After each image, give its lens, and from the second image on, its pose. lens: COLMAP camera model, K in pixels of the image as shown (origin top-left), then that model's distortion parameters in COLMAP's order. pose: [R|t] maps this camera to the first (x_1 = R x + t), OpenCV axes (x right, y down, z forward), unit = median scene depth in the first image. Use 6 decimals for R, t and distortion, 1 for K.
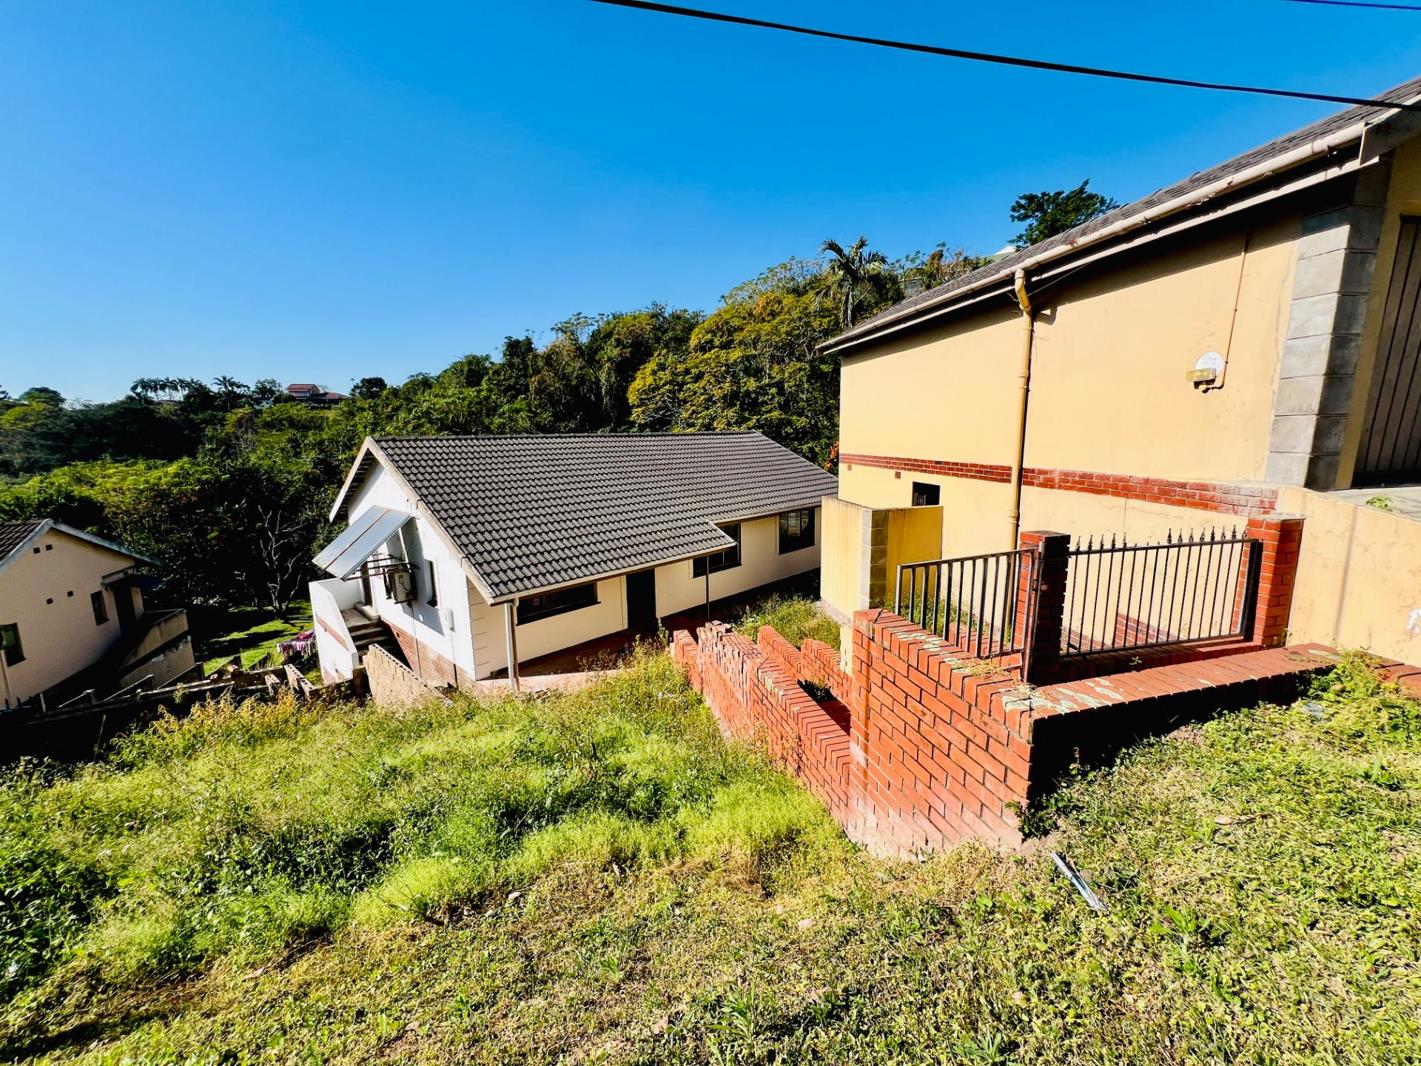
lens RADIAL K [[568.3, 0, 708.4], [0, 568.3, 530.4], [0, 0, 1]] dist [-0.002751, 0.000494]
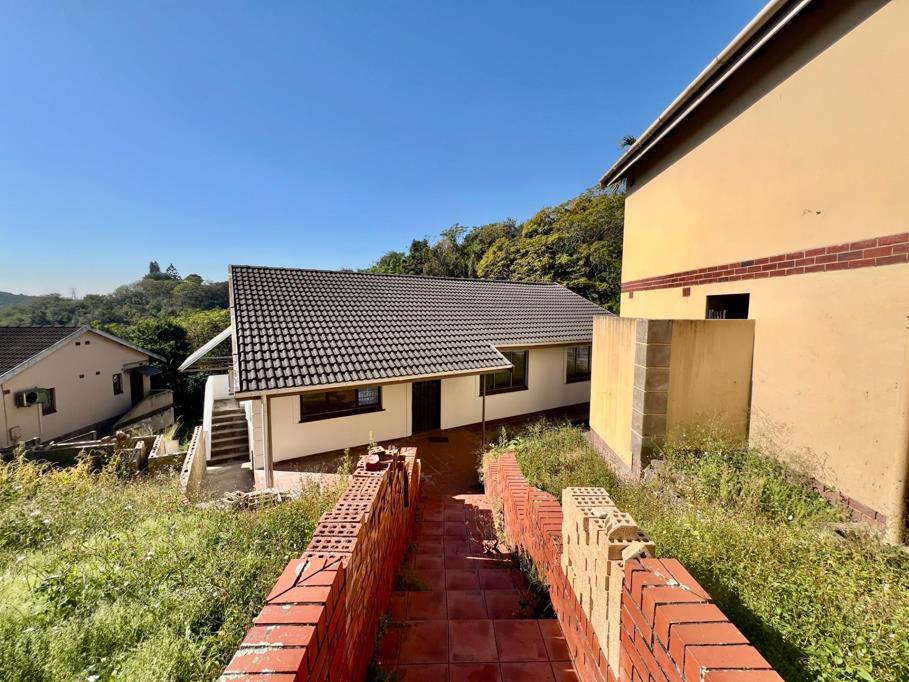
lens RADIAL K [[363.5, 0, 453.1], [0, 363.5, 339.4], [0, 0, 1]] dist [-0.002751, 0.000494]
pose [[0.968145, 0.047565, -0.245832, 0.085625], [-0.067400, 0.995059, -0.072907, 0.024985], [0.241150, 0.087154, 0.966567, 0.256647]]
